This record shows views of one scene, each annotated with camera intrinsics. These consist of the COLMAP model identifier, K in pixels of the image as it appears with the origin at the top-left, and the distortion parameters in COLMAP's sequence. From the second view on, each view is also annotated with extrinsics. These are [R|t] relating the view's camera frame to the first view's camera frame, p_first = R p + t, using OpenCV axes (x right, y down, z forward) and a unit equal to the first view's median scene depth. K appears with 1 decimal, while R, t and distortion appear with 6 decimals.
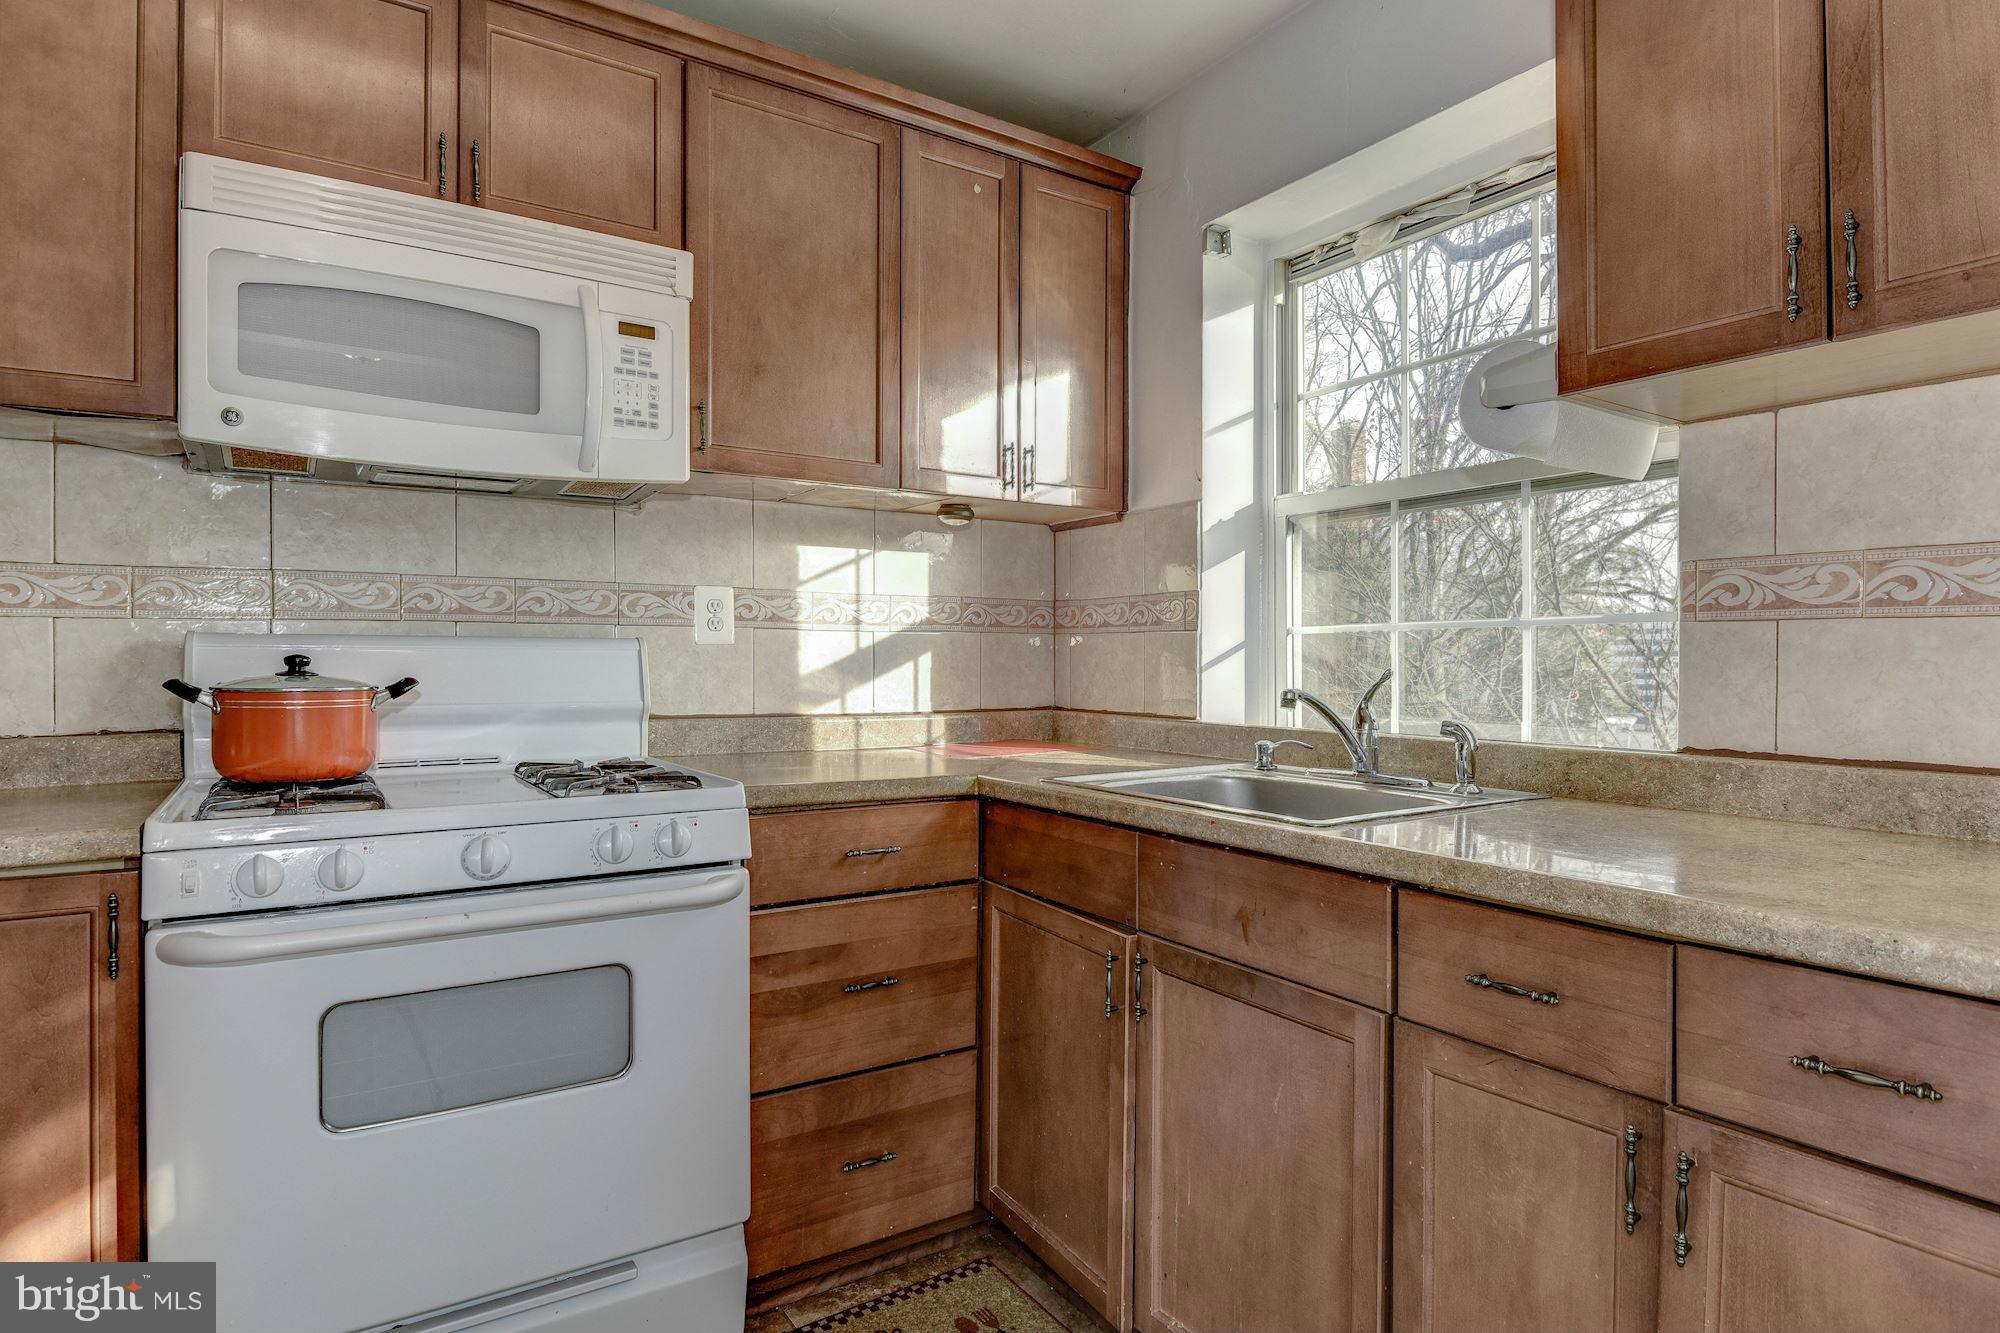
lens RADIAL K [[1063.4, 0, 1013.9], [0, 1063.4, 660.7], [0, 0, 1]] dist [-0.000450, -0.006822]
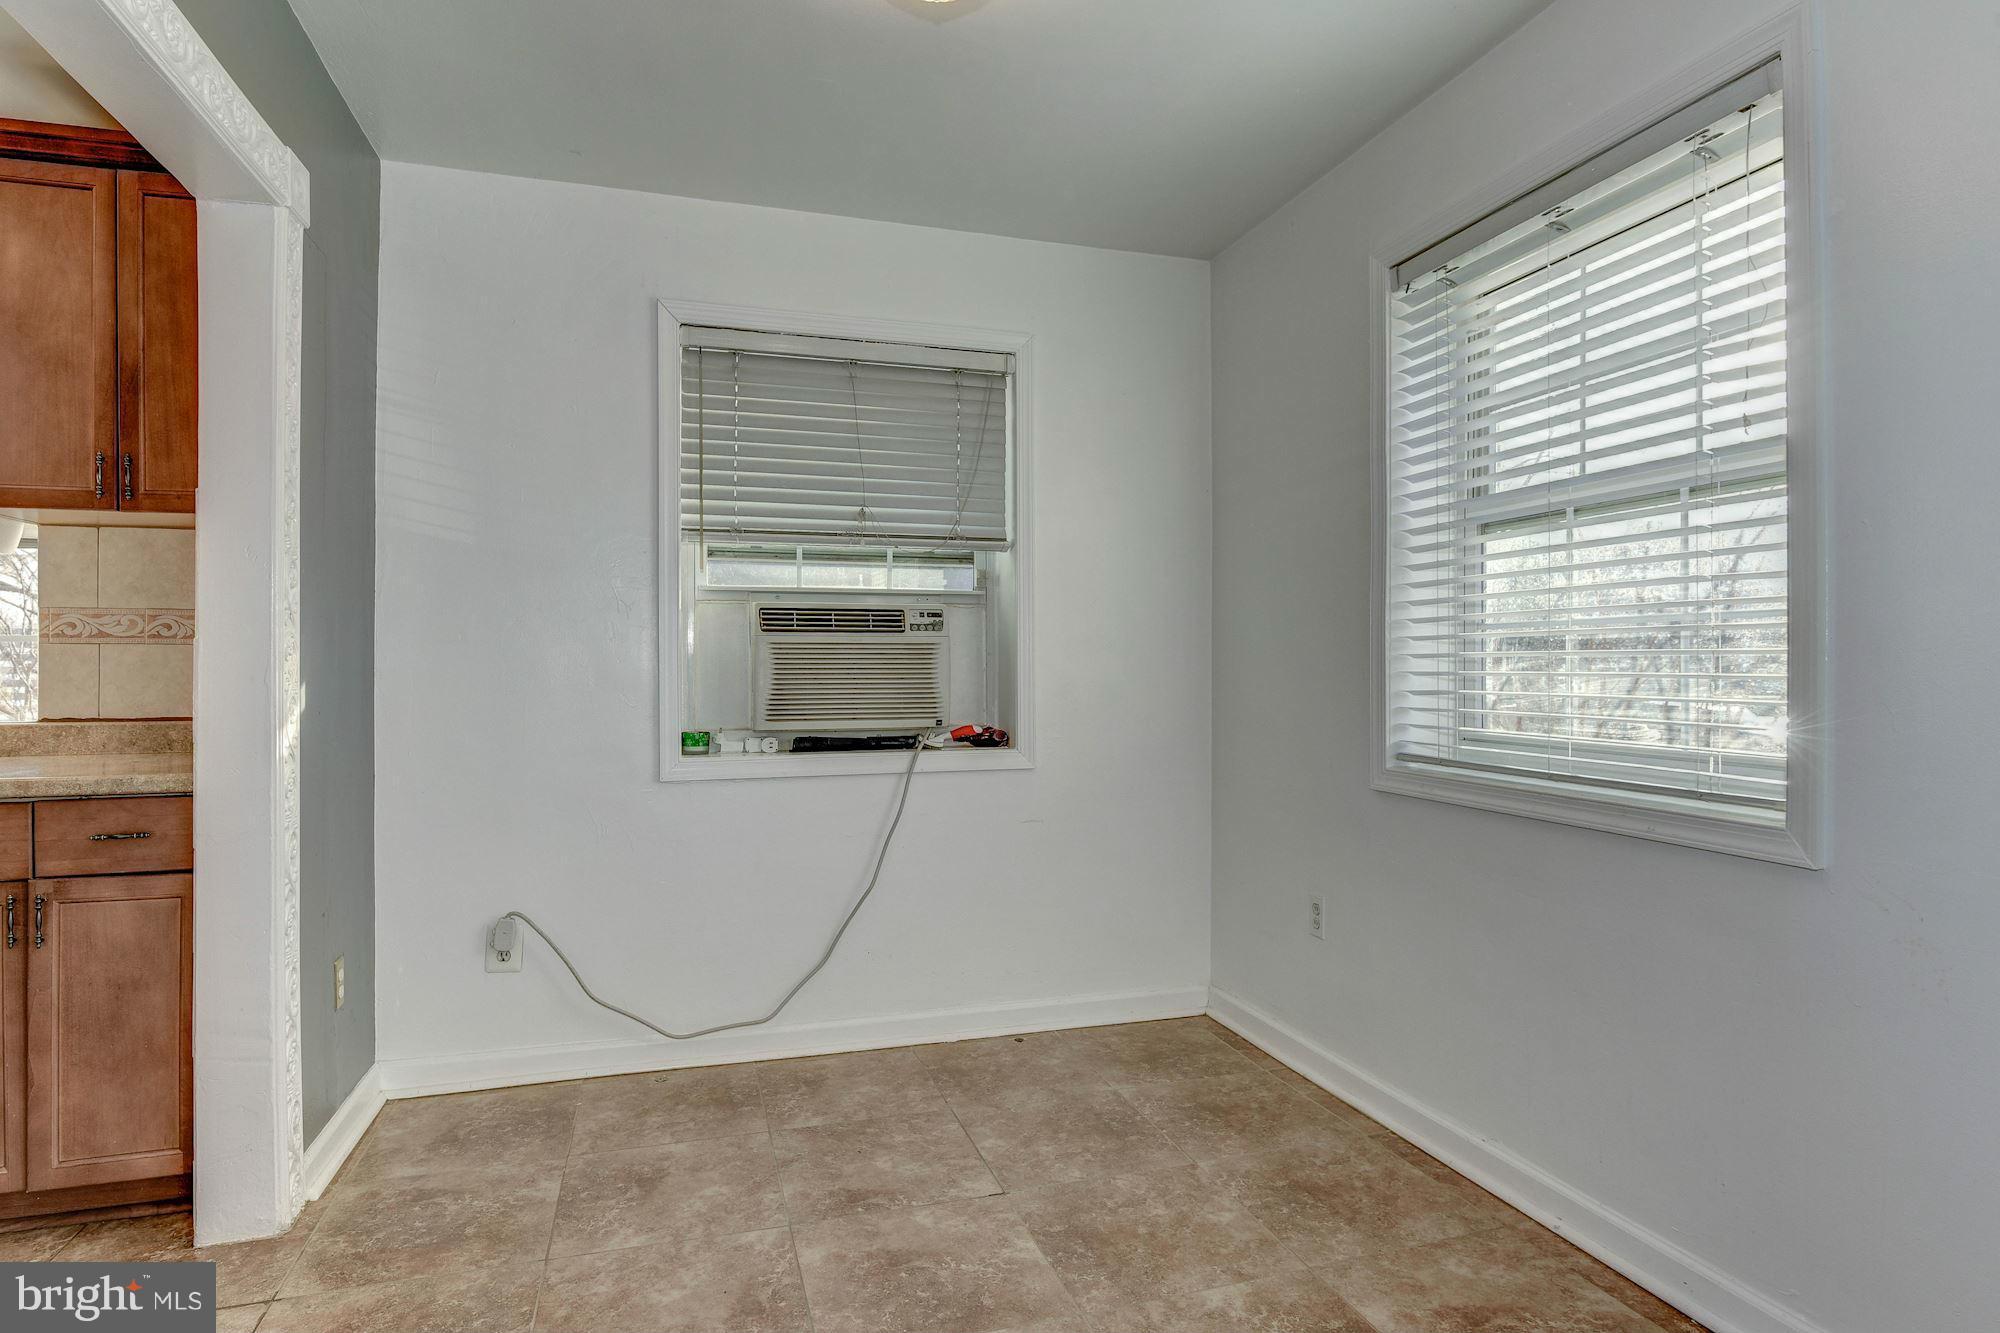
lens RADIAL K [[1063.4, 0, 987.9], [0, 1063.4, 665.2], [0, 0, 1]] dist [-0.000450, -0.006822]
pose [[0.284325, -0.003550, 0.958721, -0.451649], [0.002599, 0.999992, 0.002932, -0.002401], [-0.958724, 0.001658, 0.284332, -0.750500]]
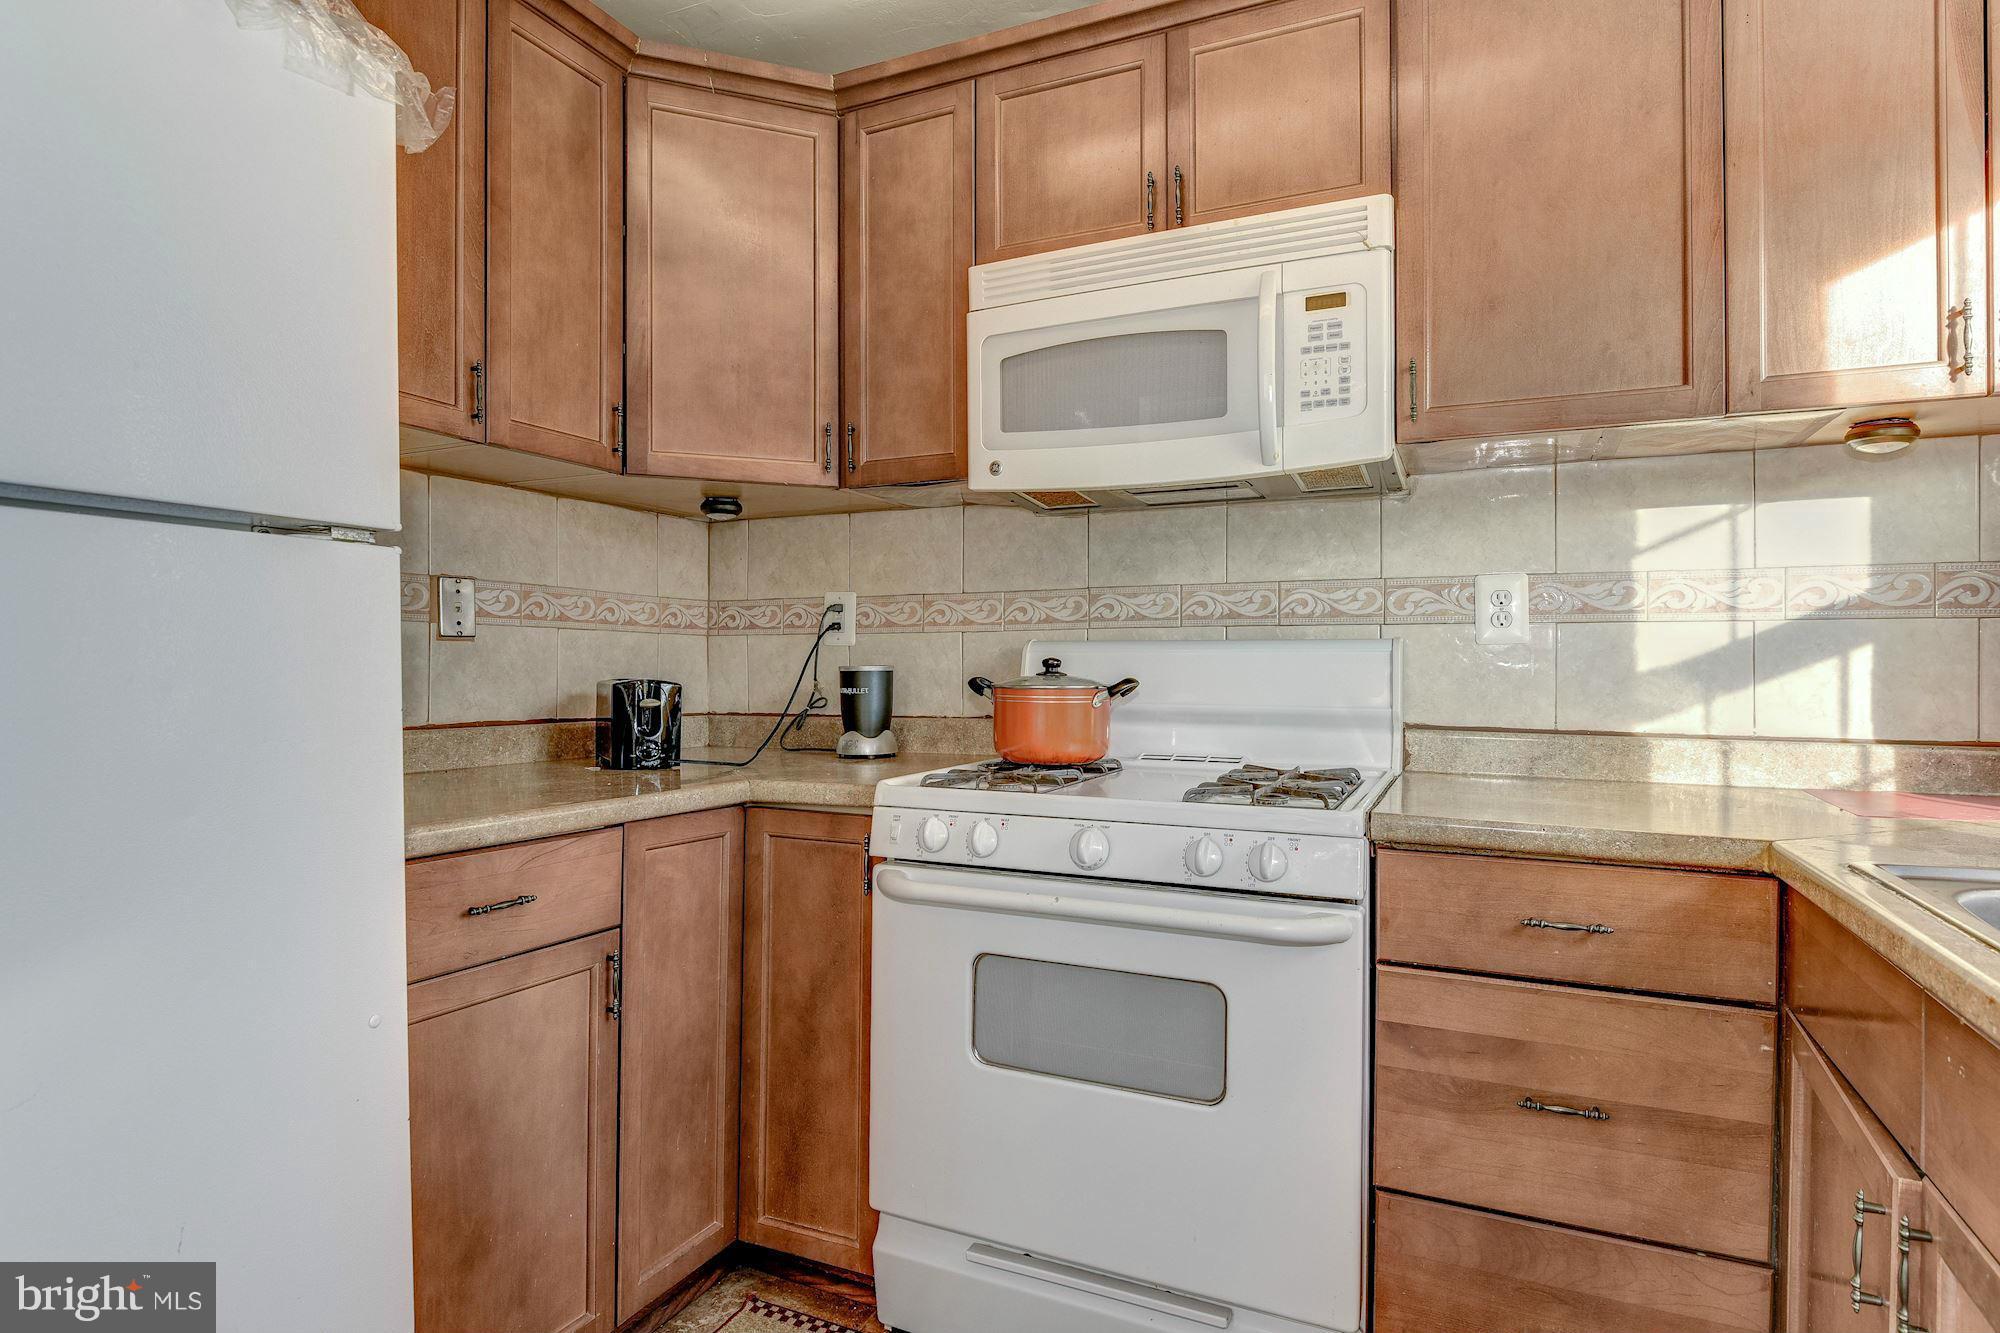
lens RADIAL K [[1063.4, 0, 1020.8], [0, 1063.4, 660.0], [0, 0, 1]] dist [-0.000450, -0.006822]
pose [[0.532006, -0.003088, -0.846735, 0.287967], [-0.001501, 0.999988, -0.004589, 0.001966], [0.846739, 0.003712, 0.531995, 0.303283]]
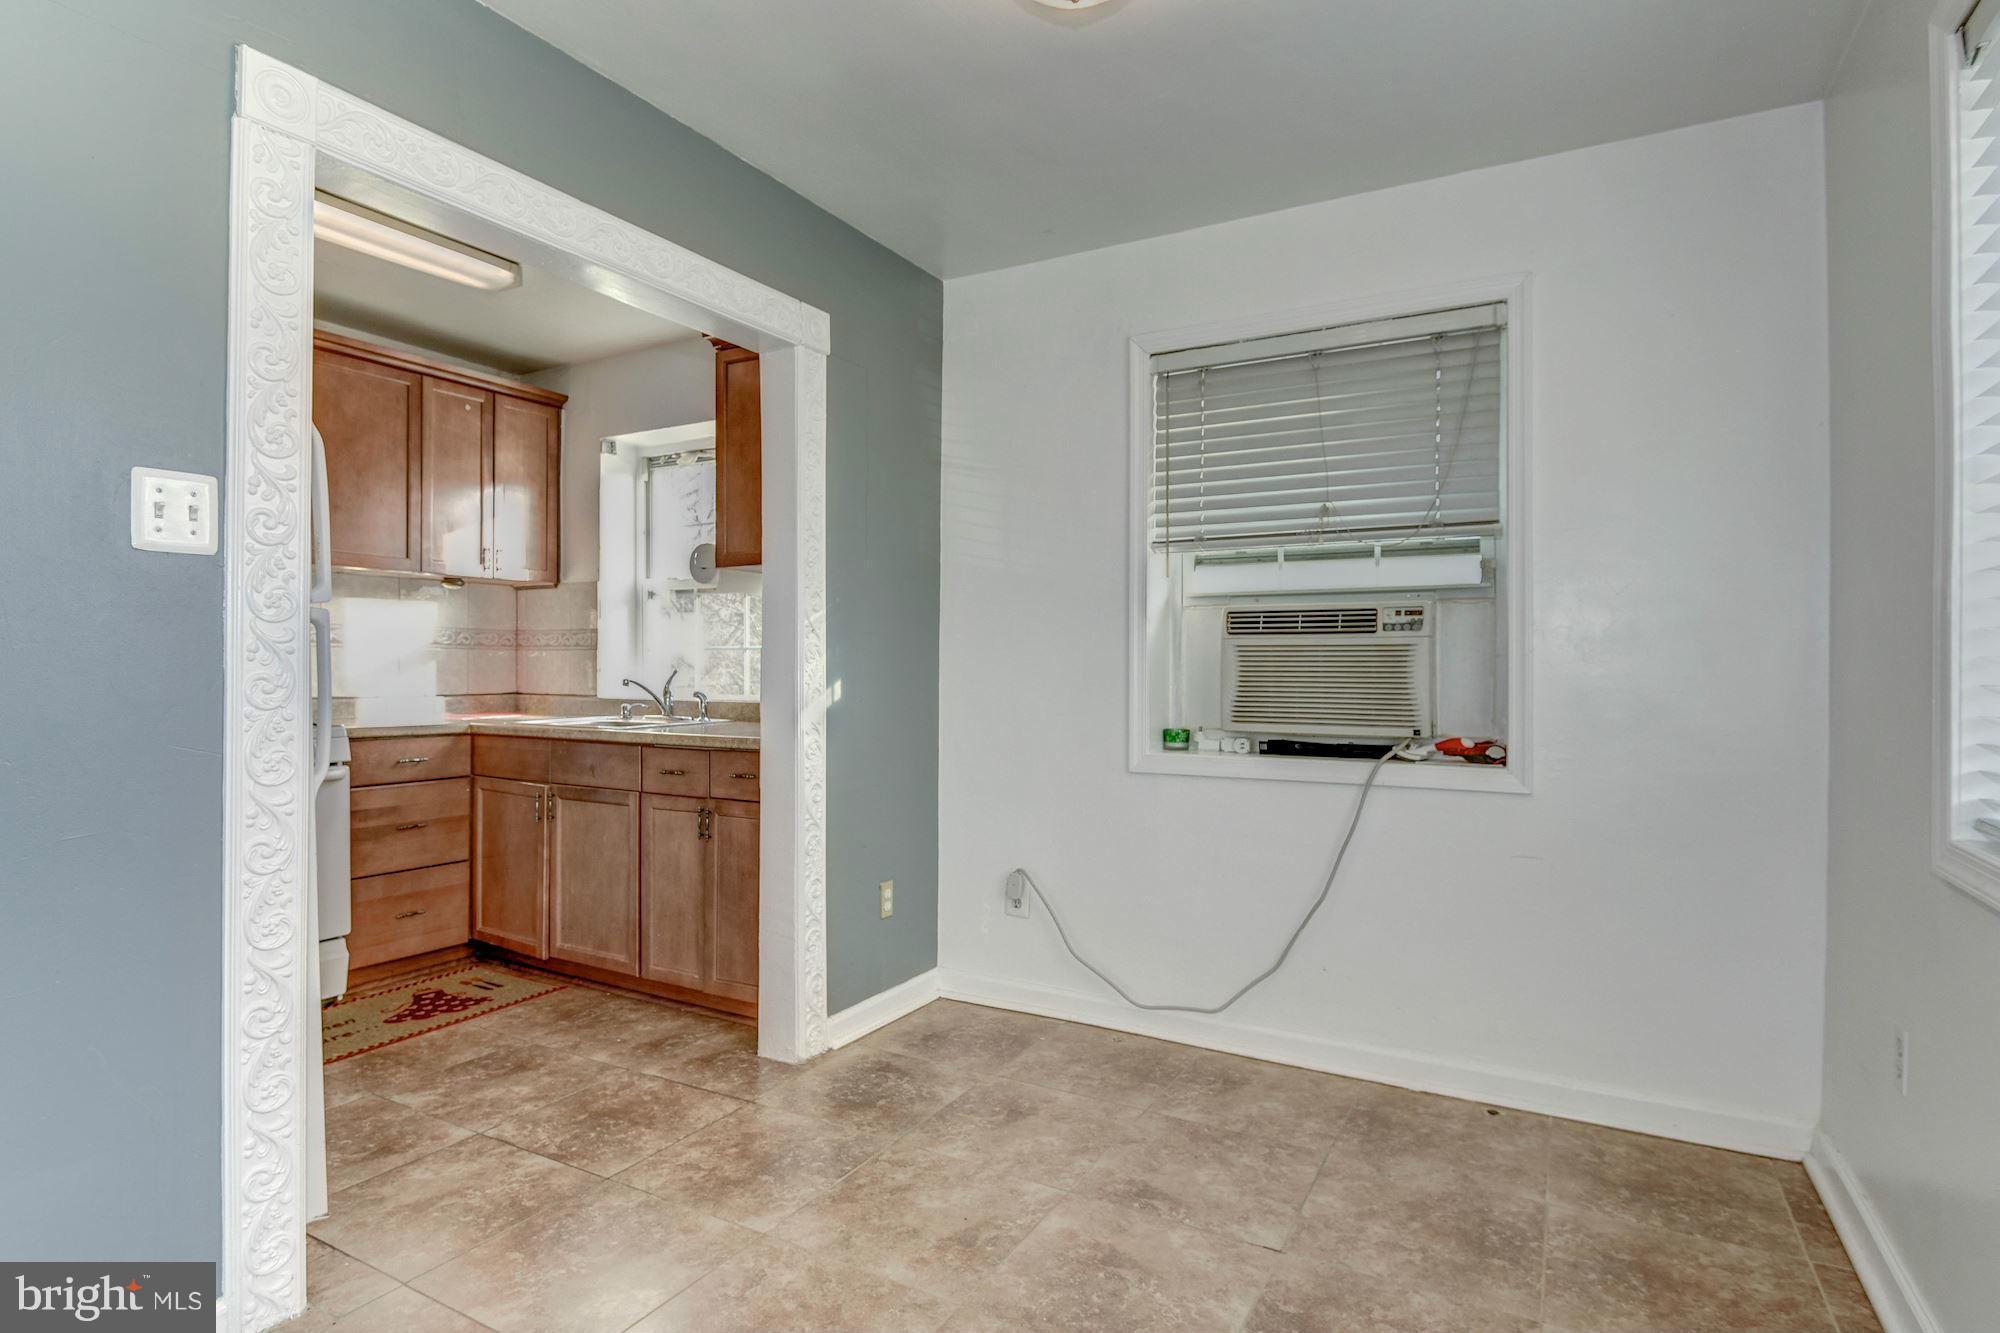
lens RADIAL K [[999.4, 0, 1004.6], [0, 999.4, 661.2], [0, 0, 1]] dist [-0.021627, -0.002136]
pose [[0.888136, -0.000017, 0.459581, 0.001138], [0.000688, 0.999999, -0.001293, -0.006960], [-0.459580, 0.001465, 0.888135, -1.213969]]
